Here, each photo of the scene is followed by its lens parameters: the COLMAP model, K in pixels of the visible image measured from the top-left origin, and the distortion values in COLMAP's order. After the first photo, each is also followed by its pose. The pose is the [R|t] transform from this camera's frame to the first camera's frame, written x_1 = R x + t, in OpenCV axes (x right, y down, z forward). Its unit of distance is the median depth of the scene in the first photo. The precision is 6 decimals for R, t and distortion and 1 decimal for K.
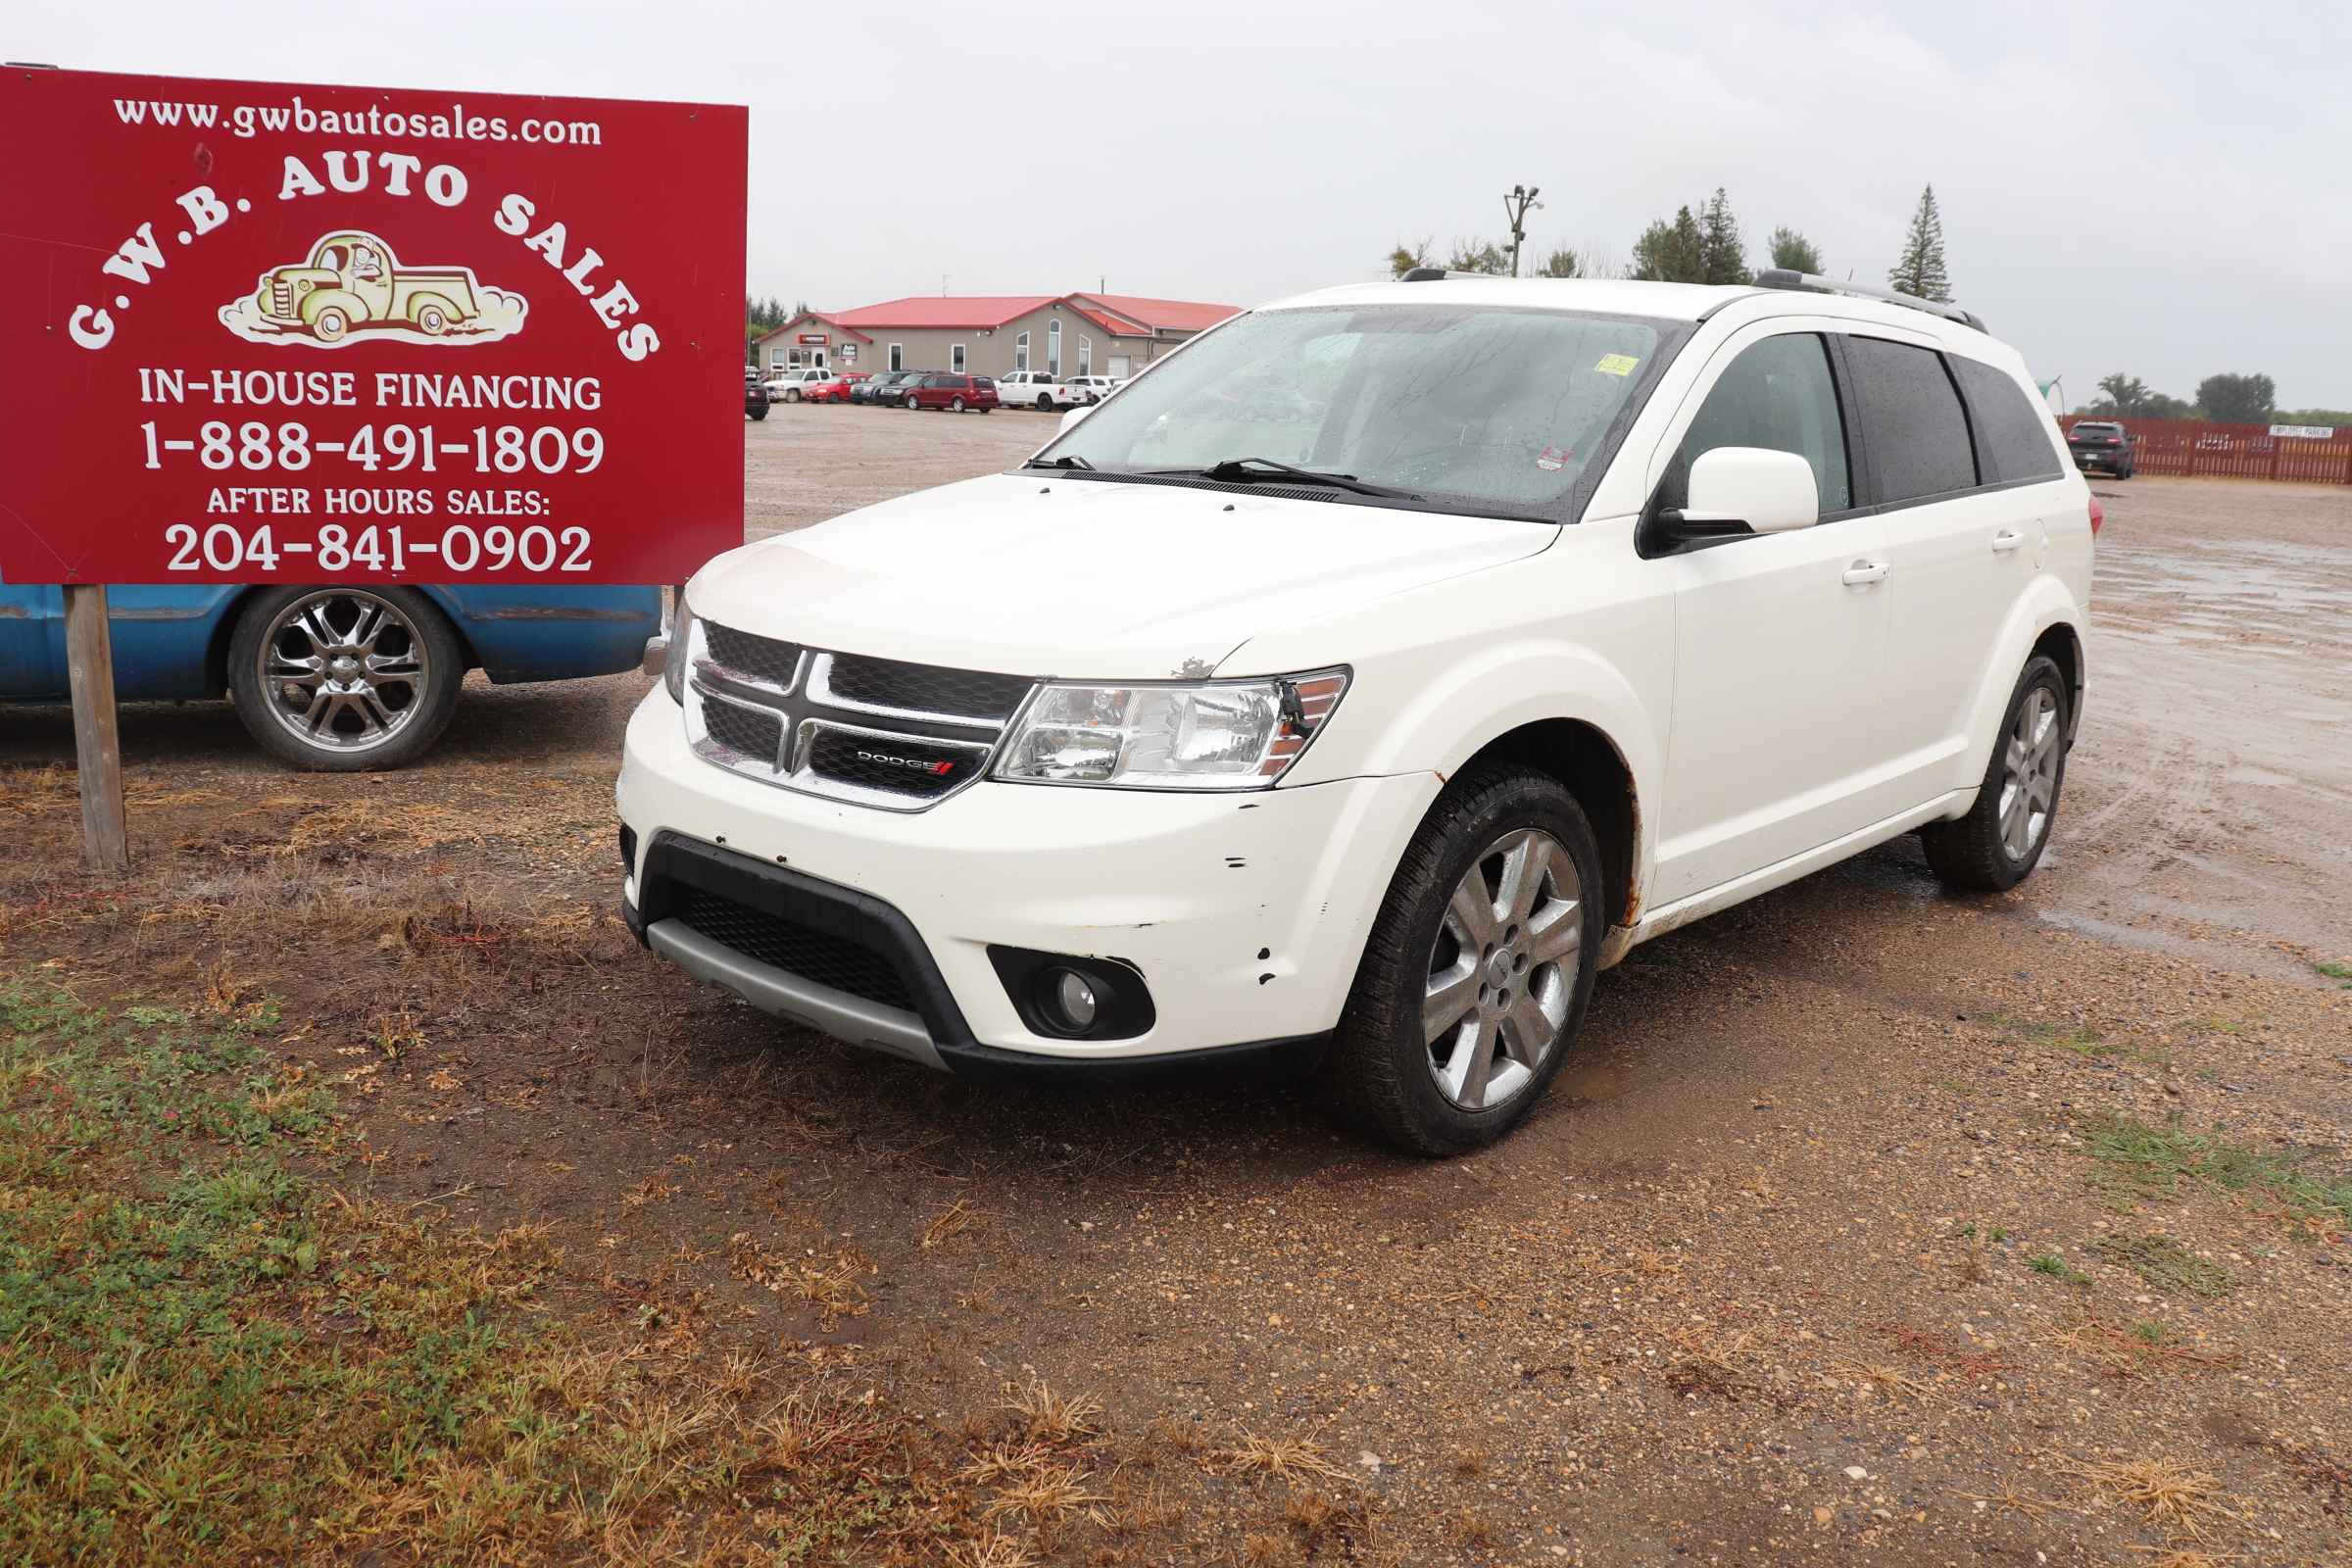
lens RADIAL K [[1976.3, 0, 1180.7], [0, 1976.3, 754.7], [0, 0, 1]] dist [-0.187997, 0.187076]
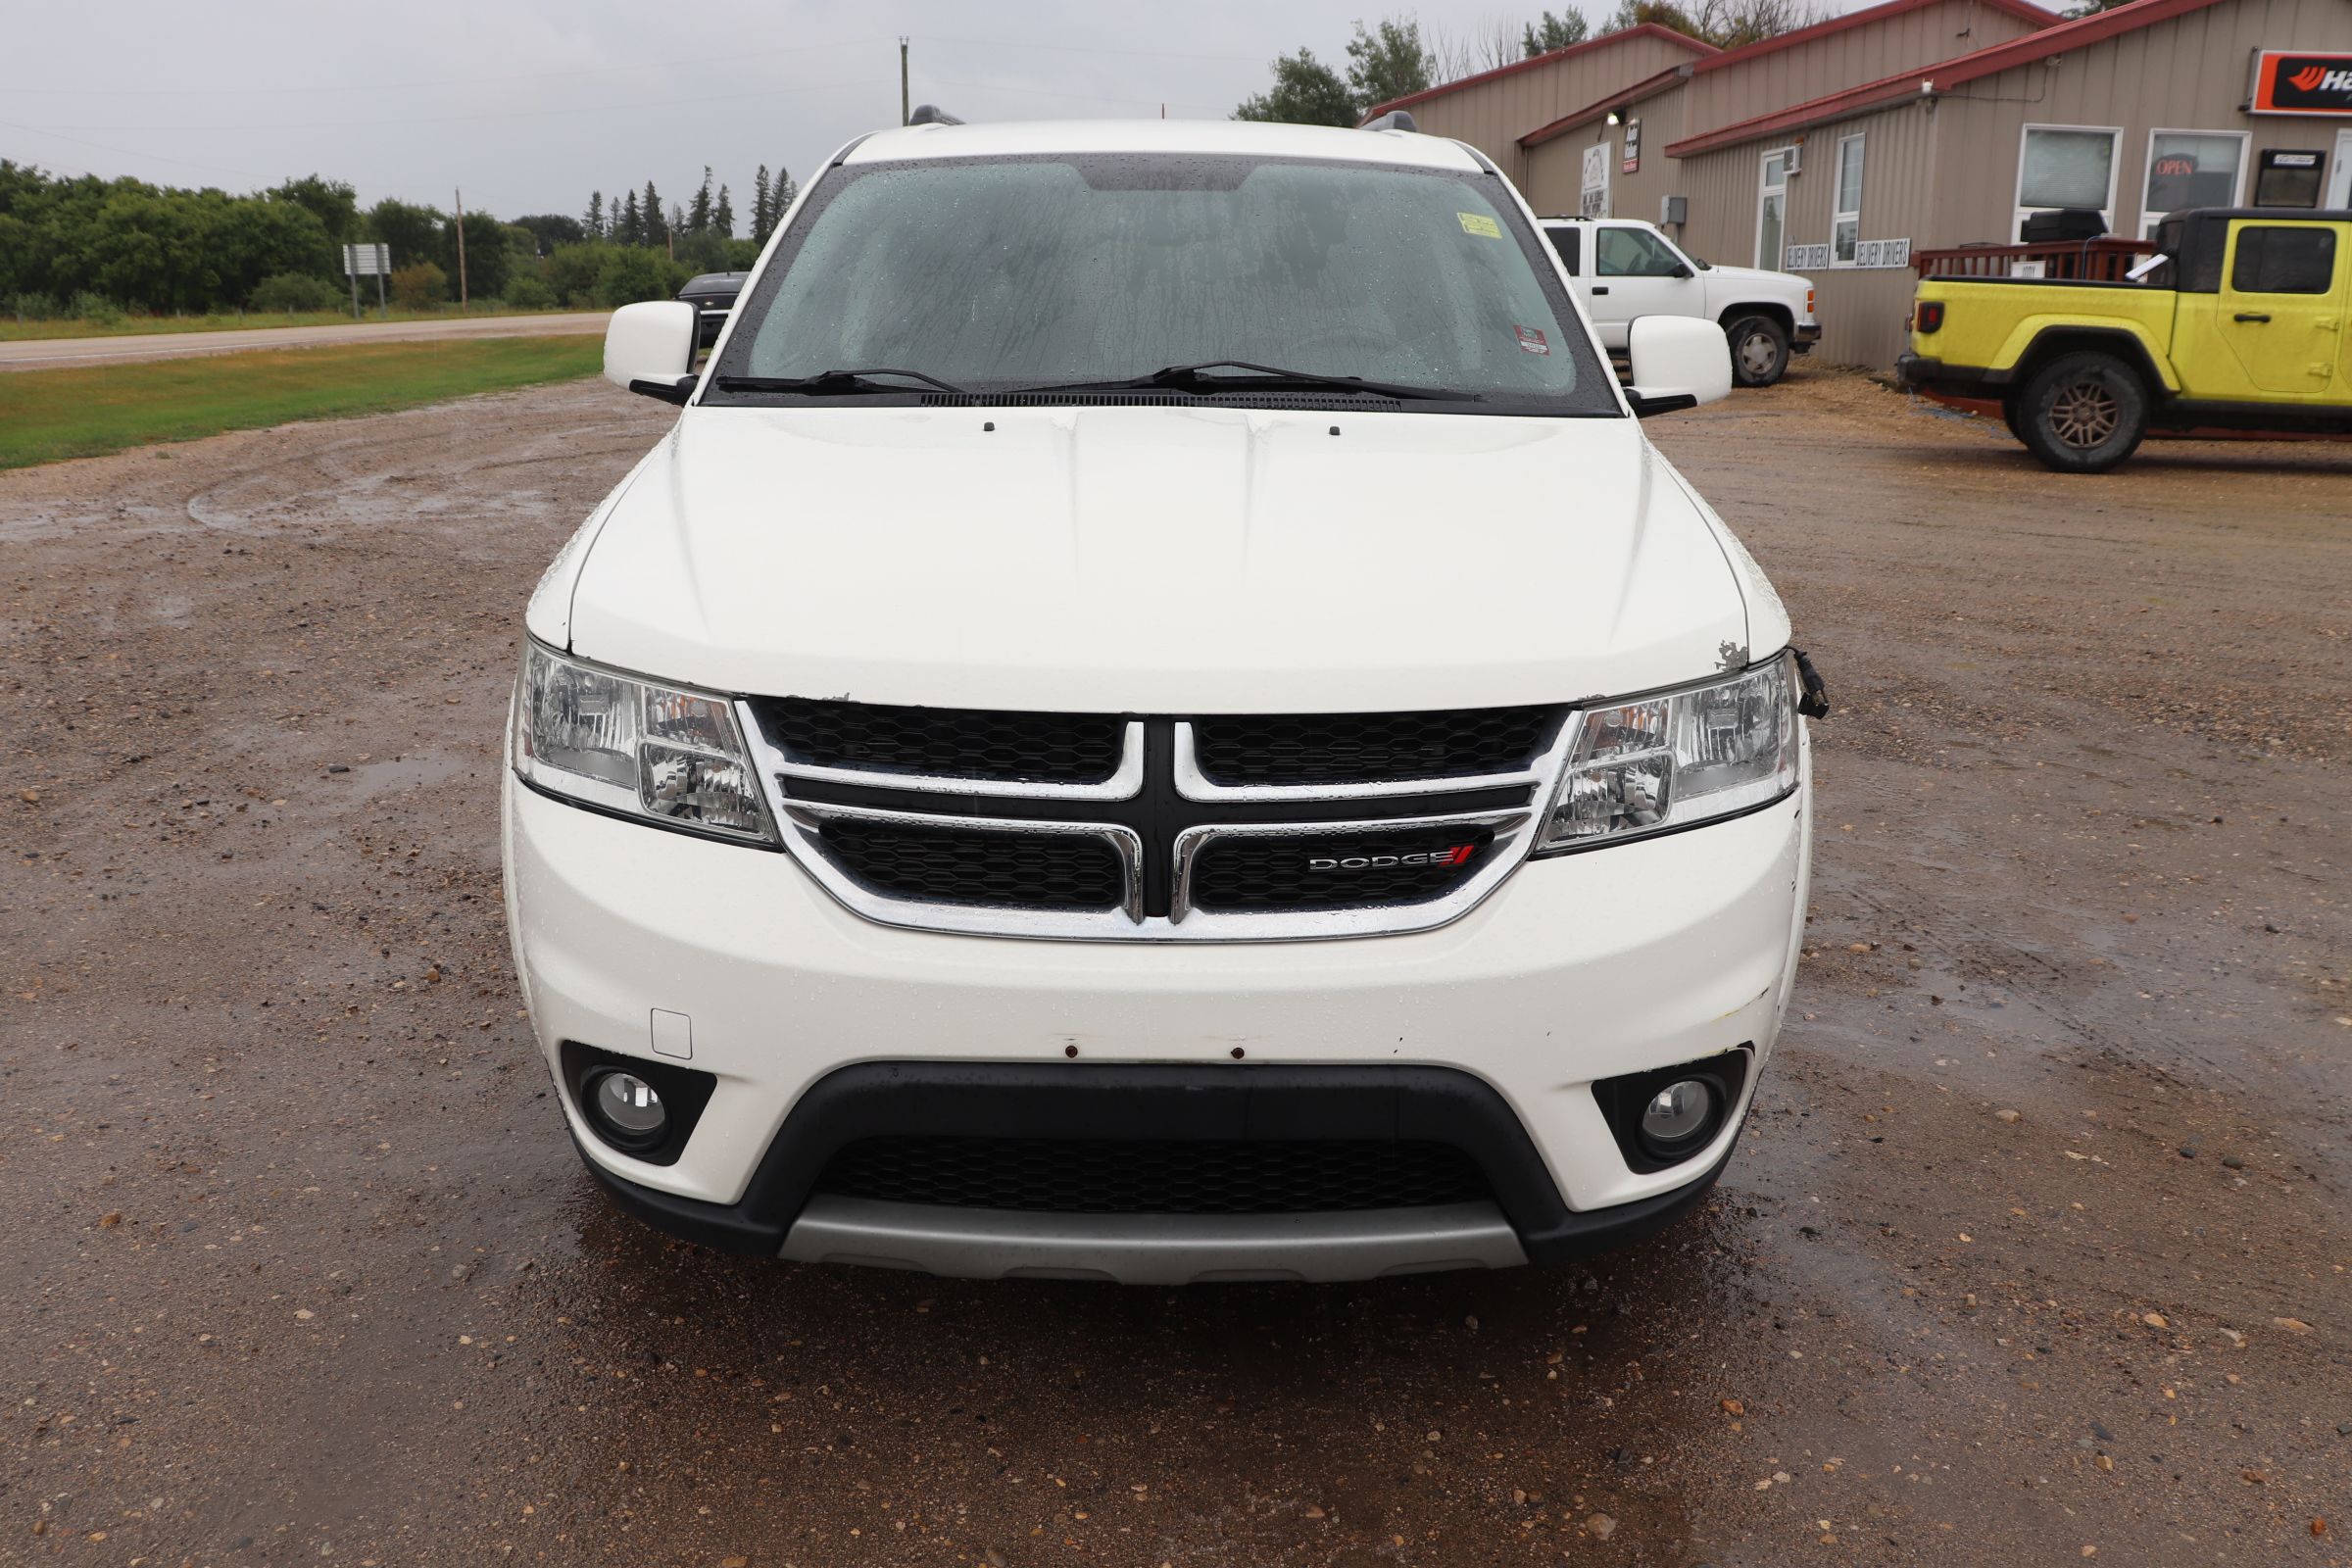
lens RADIAL K [[1976.3, 0, 1180.7], [0, 1976.3, 754.7], [0, 0, 1]] dist [-0.187997, 0.187076]
pose [[0.732001, -0.198225, 0.651829, -0.600572], [0.140972, 0.980101, 0.139743, -0.130496], [-0.666559, -0.010403, 0.745380, 0.525458]]
